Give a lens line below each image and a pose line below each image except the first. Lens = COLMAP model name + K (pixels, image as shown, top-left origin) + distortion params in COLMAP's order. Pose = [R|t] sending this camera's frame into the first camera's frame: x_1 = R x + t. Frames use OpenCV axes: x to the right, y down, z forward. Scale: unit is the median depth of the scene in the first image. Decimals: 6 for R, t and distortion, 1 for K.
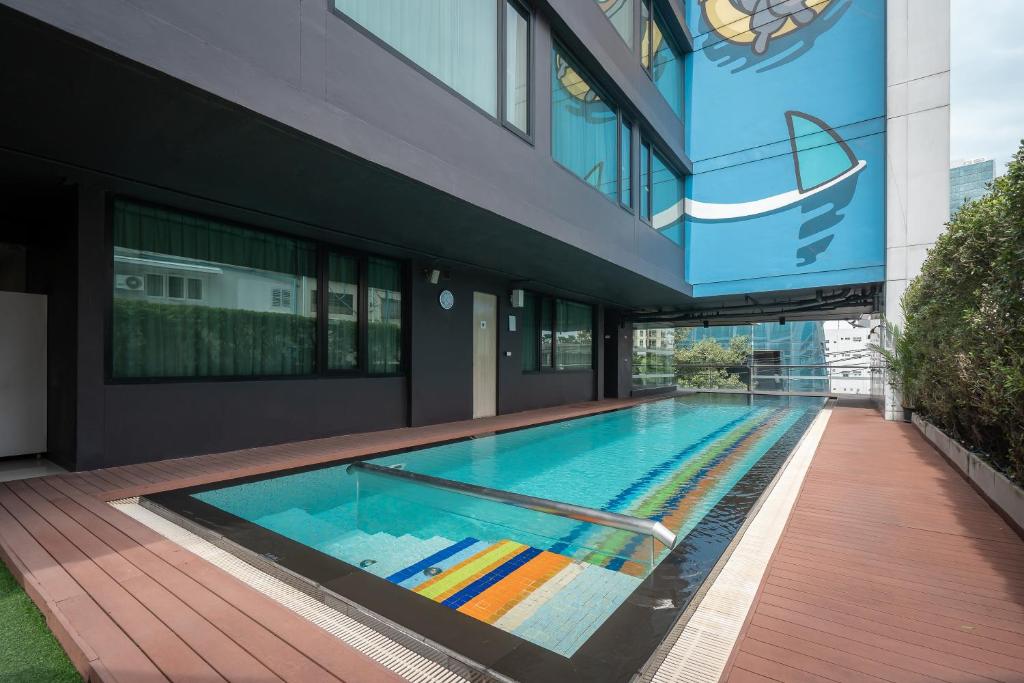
lens RADIAL K [[486.9, 0, 499.2], [0, 486.9, 355.2], [0, 0, 1]] dist [0.000950, 0.000187]
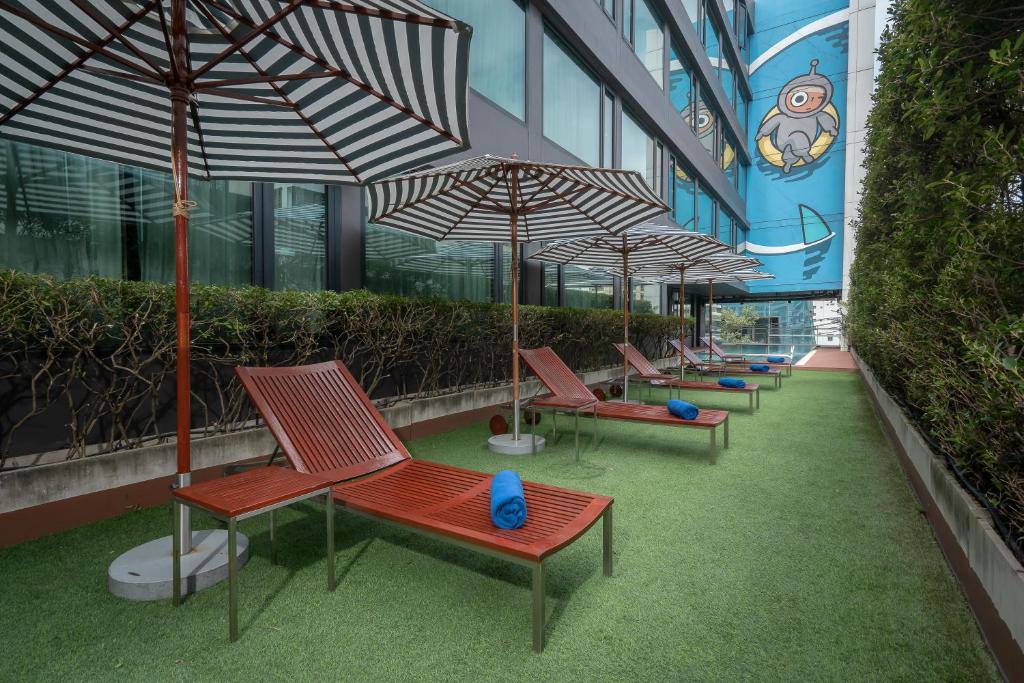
lens RADIAL K [[482.7, 0, 513.0], [0, 482.7, 336.8], [0, 0, 1]] dist [-0.000410, 0.000135]
pose [[0.997758, 0.001628, 0.066906, -0.760881], [-0.003702, 0.999516, 0.030885, 0.002409], [-0.066823, -0.031064, 0.997281, -0.982065]]
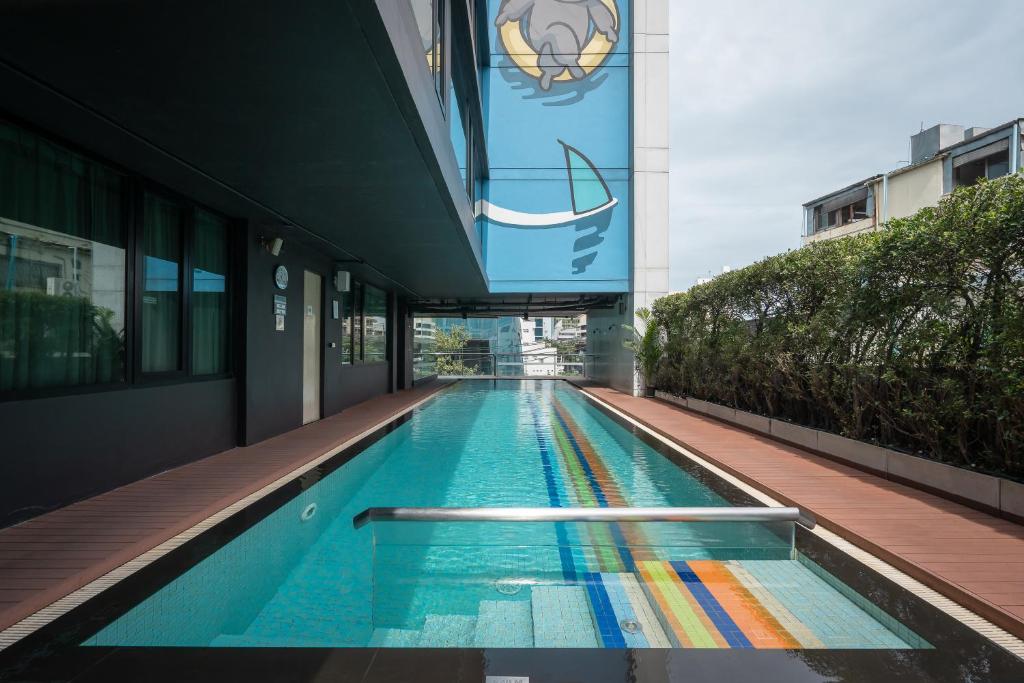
lens RADIAL K [[482.7, 0, 513.0], [0, 482.7, 336.8], [0, 0, 1]] dist [-0.000410, 0.000135]
pose [[0.788298, 0.012250, 0.615172, -0.244754], [-0.006892, 0.999915, -0.011081, -0.010385], [-0.615255, 0.004495, 0.788315, 0.138602]]
